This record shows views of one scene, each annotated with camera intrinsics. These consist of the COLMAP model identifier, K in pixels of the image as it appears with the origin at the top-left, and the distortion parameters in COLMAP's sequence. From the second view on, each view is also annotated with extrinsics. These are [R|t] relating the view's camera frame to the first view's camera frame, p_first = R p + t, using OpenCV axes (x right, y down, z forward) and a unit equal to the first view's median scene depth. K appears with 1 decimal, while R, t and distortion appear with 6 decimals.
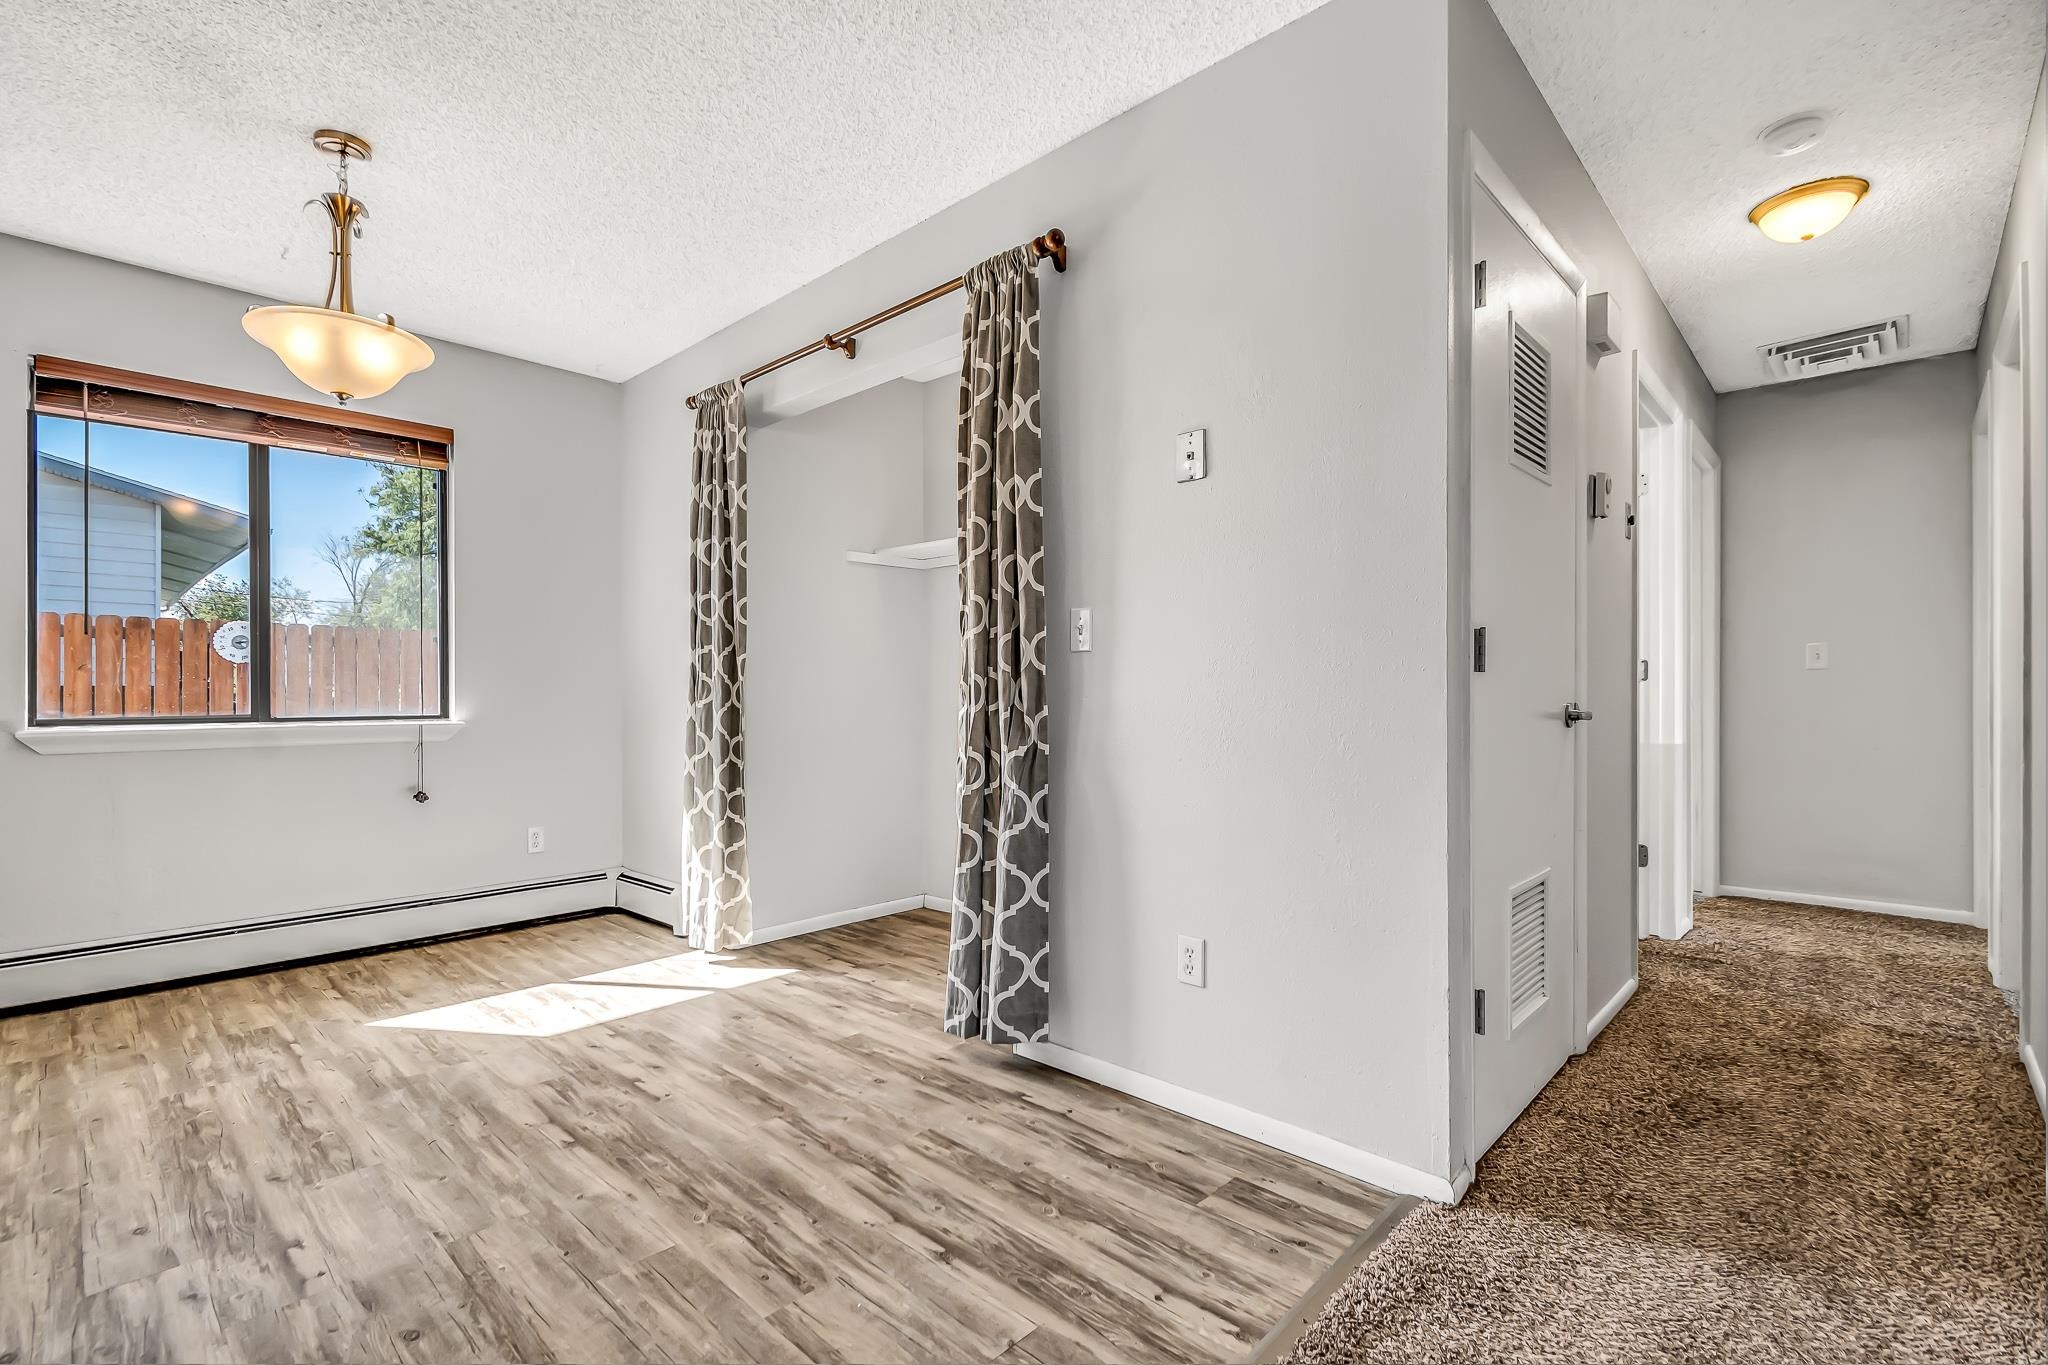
lens RADIAL K [[917.2, 0, 1026.8], [0, 917.2, 688.8], [0, 0, 1]] dist [0.001683, -0.001567]
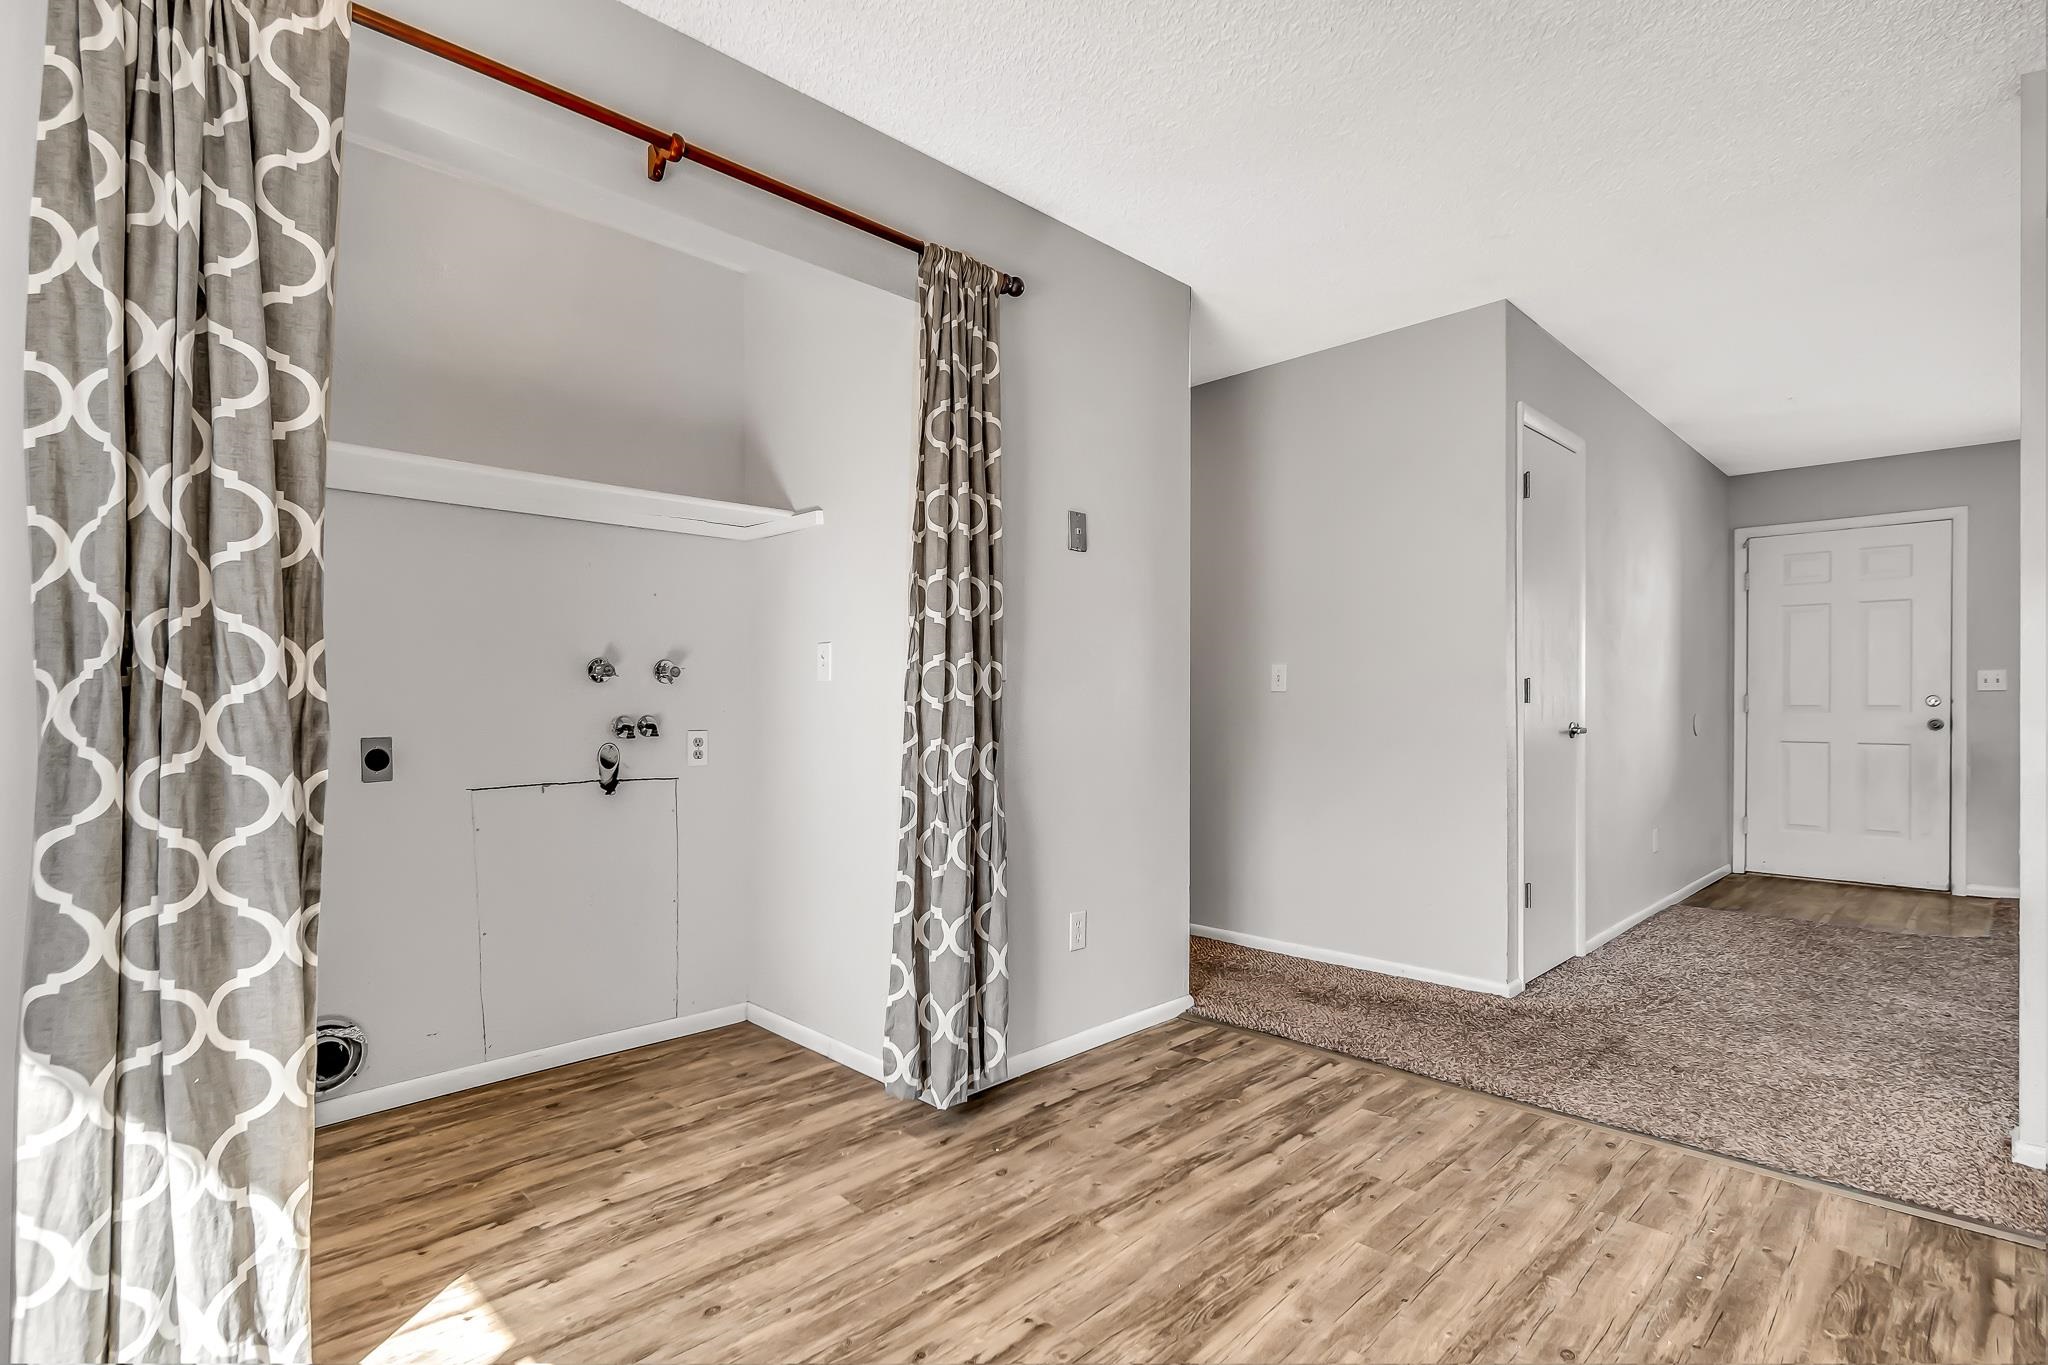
lens RADIAL K [[996.1, 0, 1021.0], [0, 996.1, 696.5], [0, 0, 1]] dist [-0.001563, -0.000247]
pose [[0.036922, 0.006822, 0.999295, -1.114445], [-0.002643, 0.999974, -0.006729, -0.009963], [-0.999315, -0.002392, 0.036939, 0.969920]]
